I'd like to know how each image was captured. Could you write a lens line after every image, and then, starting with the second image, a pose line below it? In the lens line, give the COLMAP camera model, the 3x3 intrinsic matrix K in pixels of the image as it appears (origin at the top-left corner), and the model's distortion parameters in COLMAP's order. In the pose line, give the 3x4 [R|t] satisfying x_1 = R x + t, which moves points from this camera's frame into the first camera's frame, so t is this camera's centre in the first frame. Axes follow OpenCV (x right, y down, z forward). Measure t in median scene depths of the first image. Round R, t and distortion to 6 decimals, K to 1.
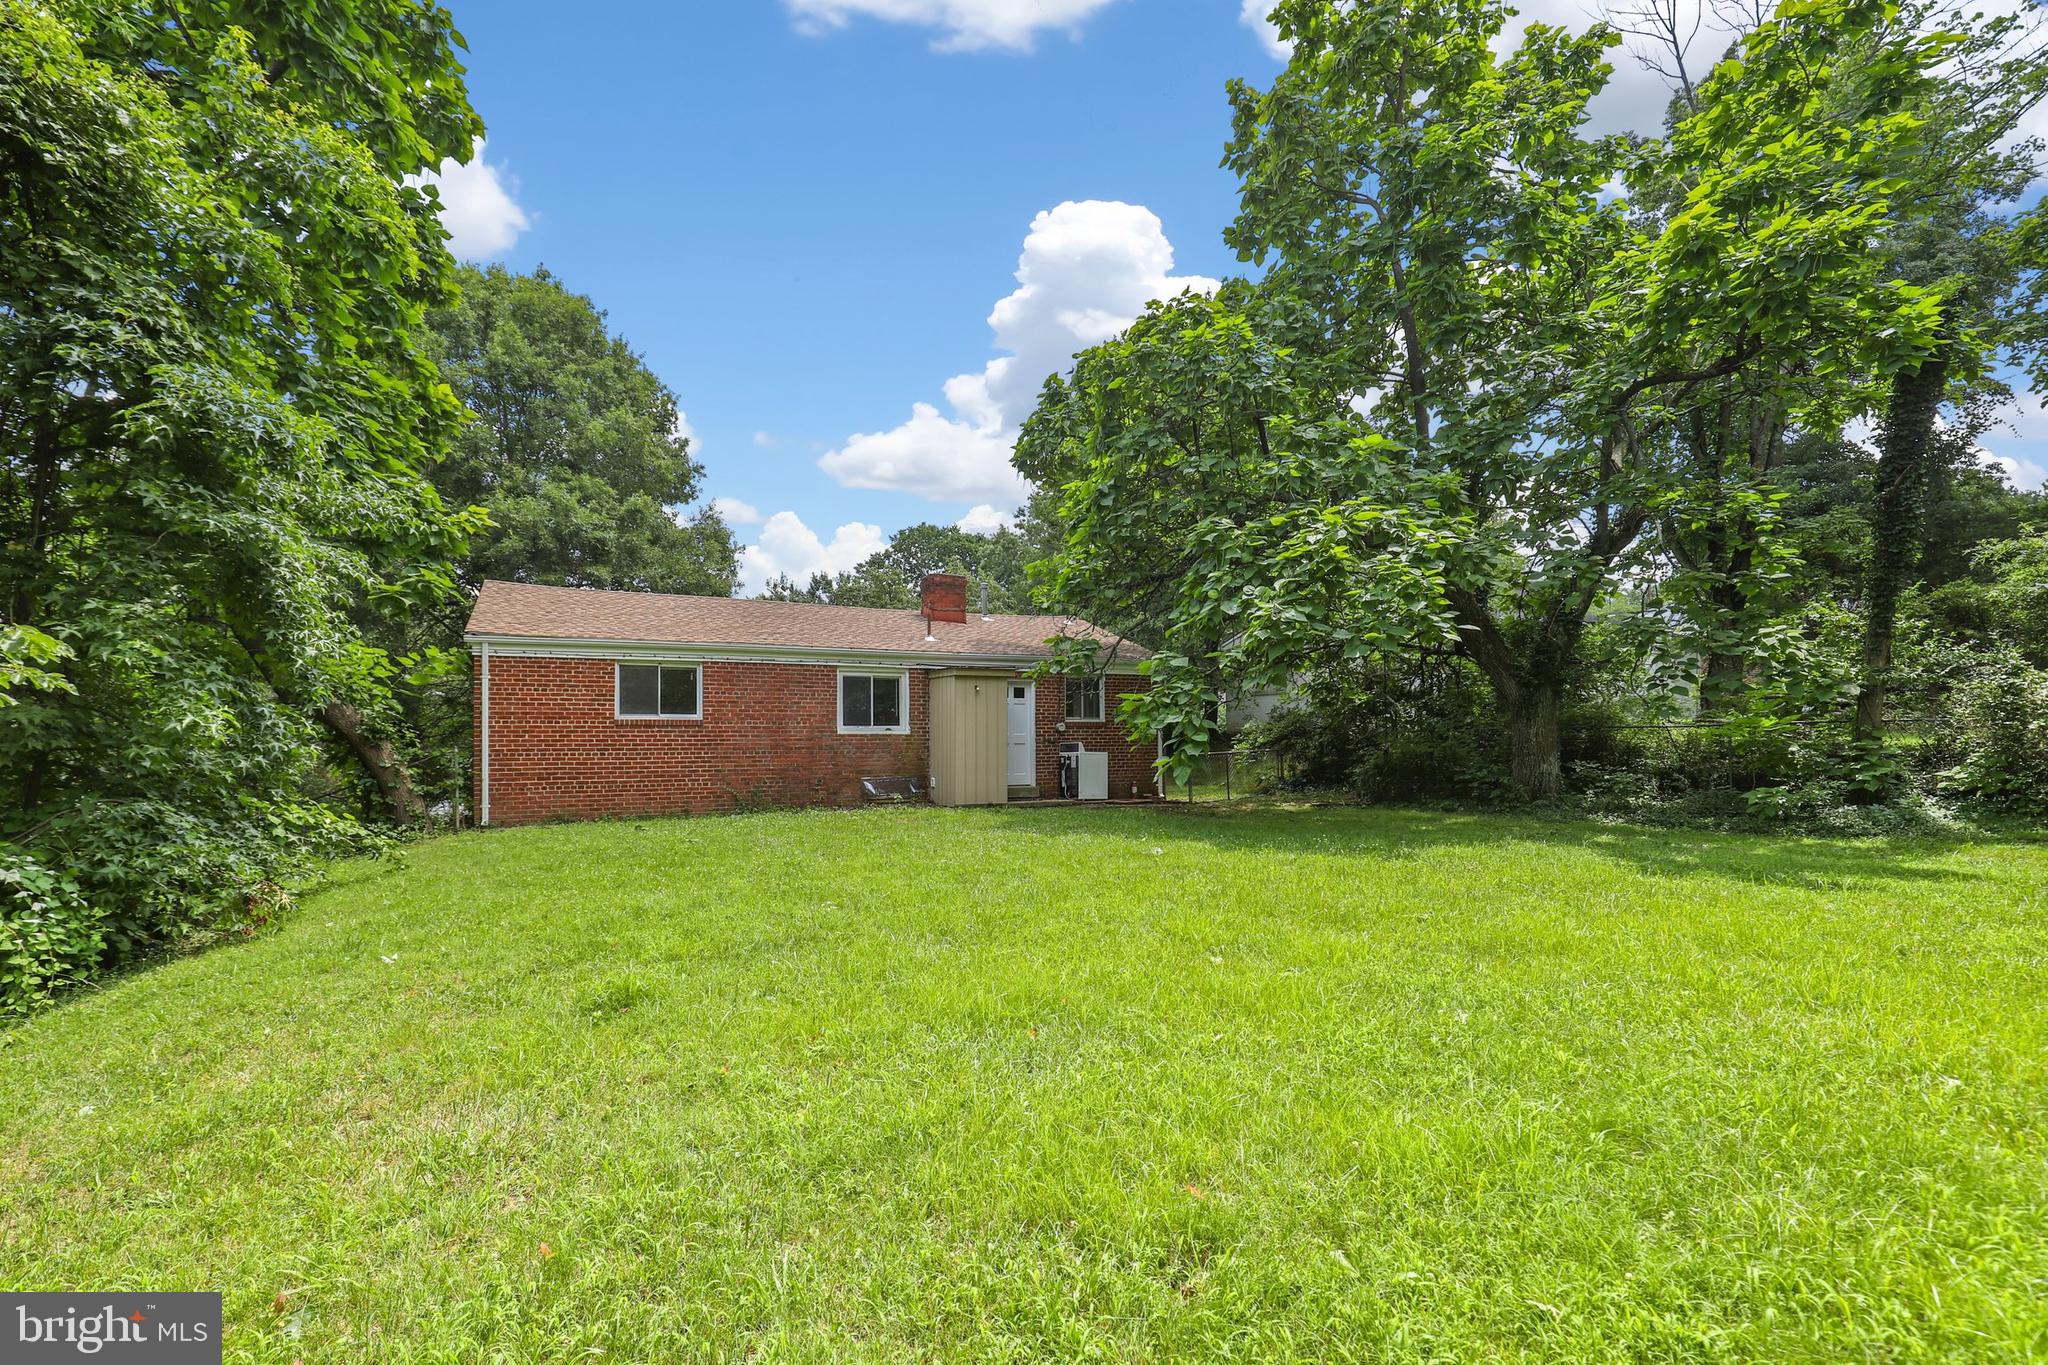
lens RADIAL K [[934.6, 0, 1024.7], [0, 934.6, 704.8], [0, 0, 1]] dist [0.002178, -0.000817]
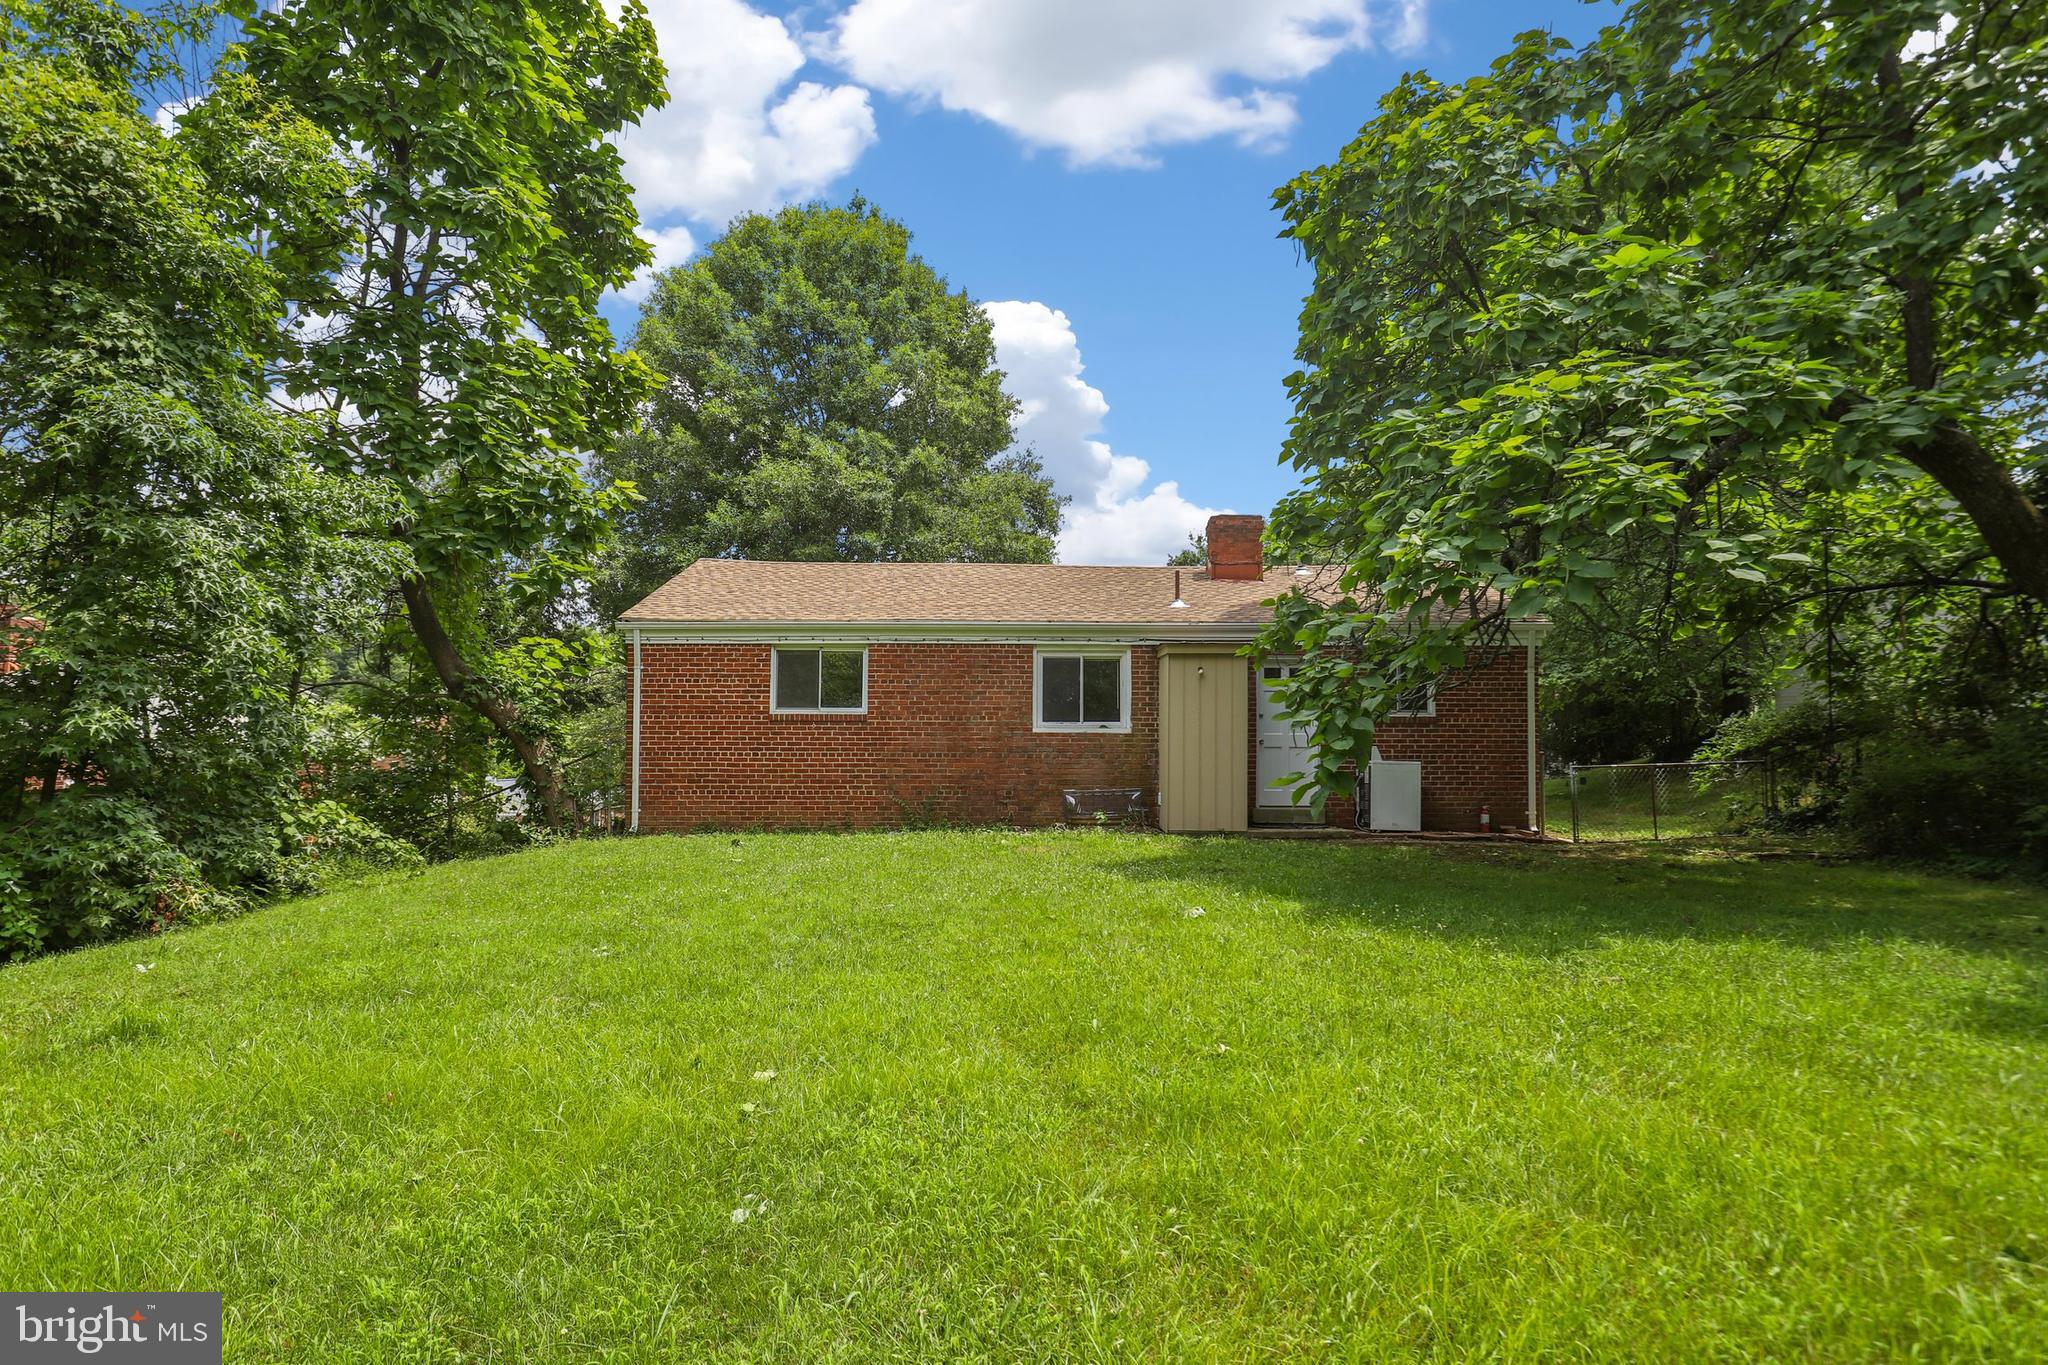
lens RADIAL K [[1221.2, 0, 1024.5], [0, 1221.2, 673.9], [0, 0, 1]] dist [-0.004850, -0.004263]
pose [[0.902281, -0.013403, -0.430940, 0.233903], [0.007730, 0.999859, -0.014912, -0.002365], [0.431079, 0.010123, 0.902257, 0.082542]]
